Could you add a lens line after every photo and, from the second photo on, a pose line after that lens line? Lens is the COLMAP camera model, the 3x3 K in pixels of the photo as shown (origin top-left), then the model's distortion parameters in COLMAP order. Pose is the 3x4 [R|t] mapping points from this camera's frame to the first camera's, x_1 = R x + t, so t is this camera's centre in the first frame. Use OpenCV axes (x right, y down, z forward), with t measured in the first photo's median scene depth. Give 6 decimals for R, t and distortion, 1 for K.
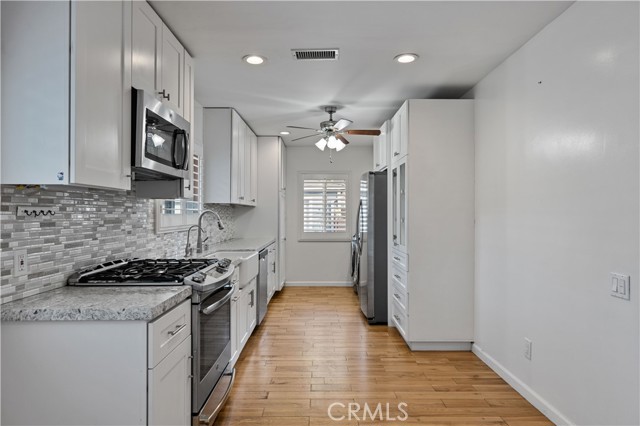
lens RADIAL K [[392.6, 0, 321.1], [0, 392.6, 212.3], [0, 0, 1]] dist [-0.004803, 0.001924]
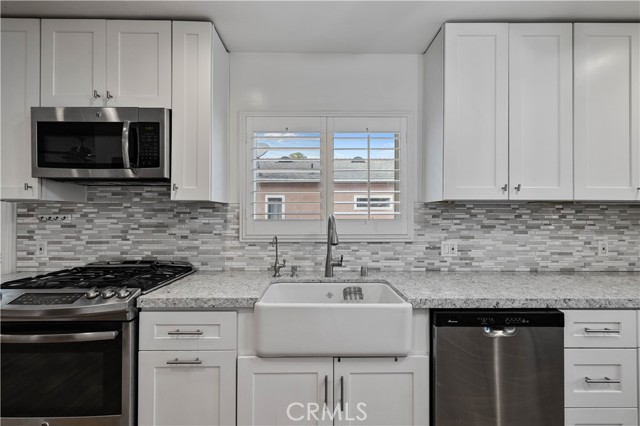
lens RADIAL K [[271.0, 0, 315.2], [0, 271.0, 212.0], [0, 0, 1]] dist [0.000329, -0.000008]
pose [[0.001749, -0.012193, -0.999924, 0.234206], [0.002568, 0.999922, -0.012188, -0.005524], [0.999995, -0.002546, 0.001780, 1.380841]]
